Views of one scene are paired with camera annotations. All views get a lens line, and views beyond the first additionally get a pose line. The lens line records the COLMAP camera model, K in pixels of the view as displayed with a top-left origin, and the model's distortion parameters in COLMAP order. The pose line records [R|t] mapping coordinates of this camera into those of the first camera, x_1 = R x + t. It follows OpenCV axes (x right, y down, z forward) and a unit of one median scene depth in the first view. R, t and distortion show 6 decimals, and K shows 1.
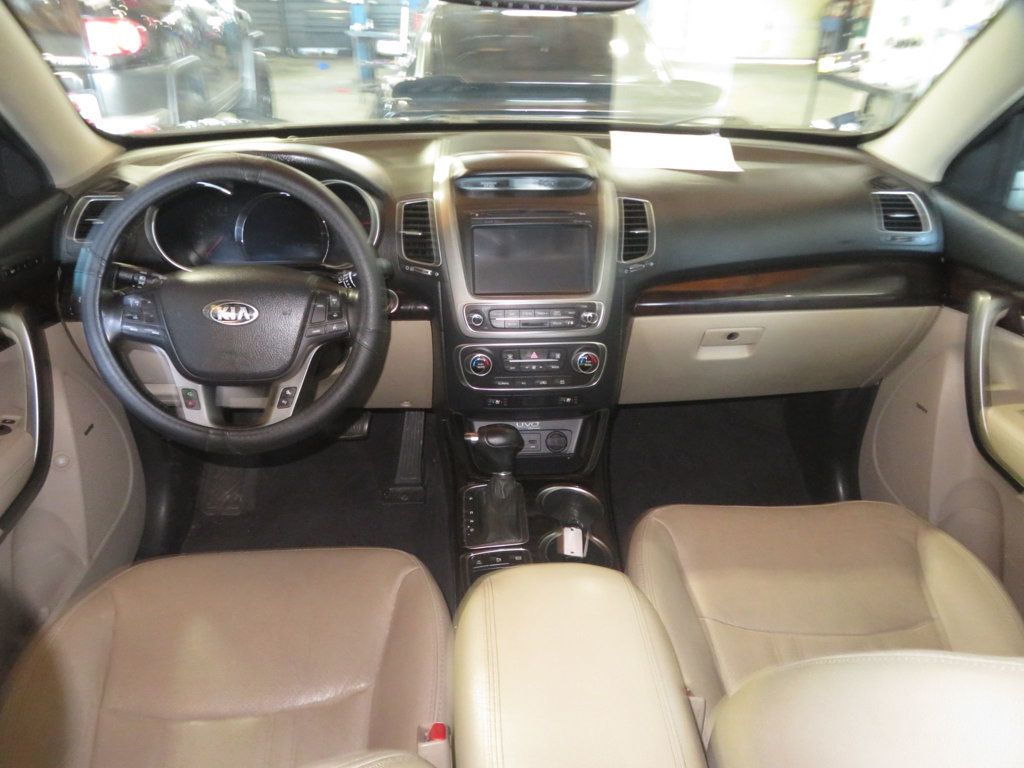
lens RADIAL K [[748.8, 0, 523.3], [0, 748.8, 385.8], [0, 0, 1]] dist [0.002074, -0.000481]
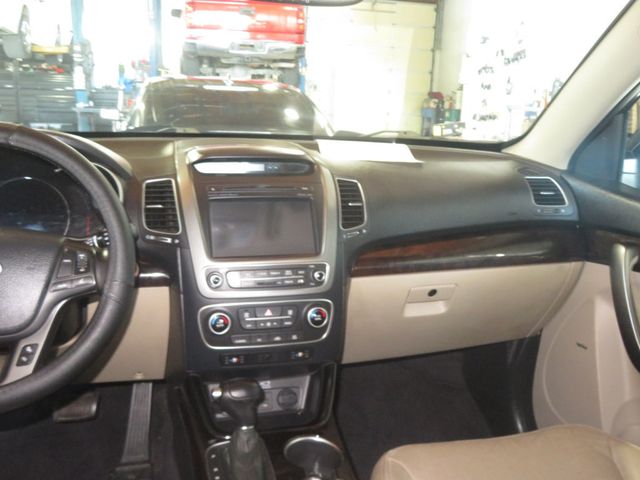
lens RADIAL K [[585.0, 0, 333.7], [0, 585.0, 238.8], [0, 0, 1]] dist [-0.035537, -0.001194]
pose [[0.976841, -0.019113, 0.213110, -0.071295], [0.071786, 0.967550, -0.242269, 0.066142], [-0.201564, 0.251956, 0.946515, 0.147902]]
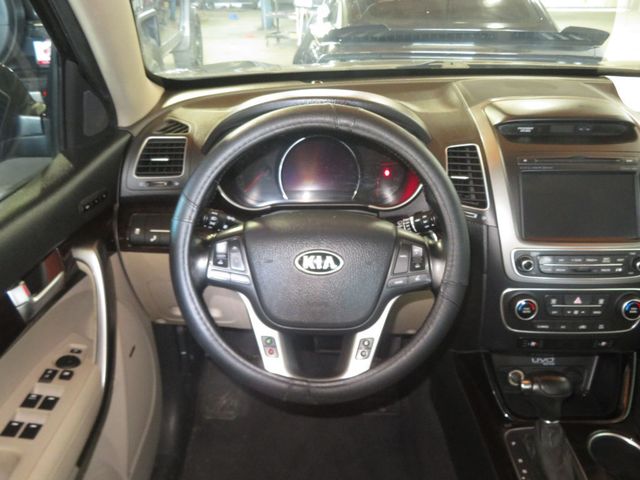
lens RADIAL K [[597.3, 0, 320.0], [0, 597.3, 240.0], [0, 0, 1]] dist [-0.010195, -0.010665]
pose [[0.996764, 0.027302, -0.075600, -0.266461], [-0.030663, 0.998576, -0.043662, -0.074975], [0.074300, 0.045839, 0.996182, 0.174467]]
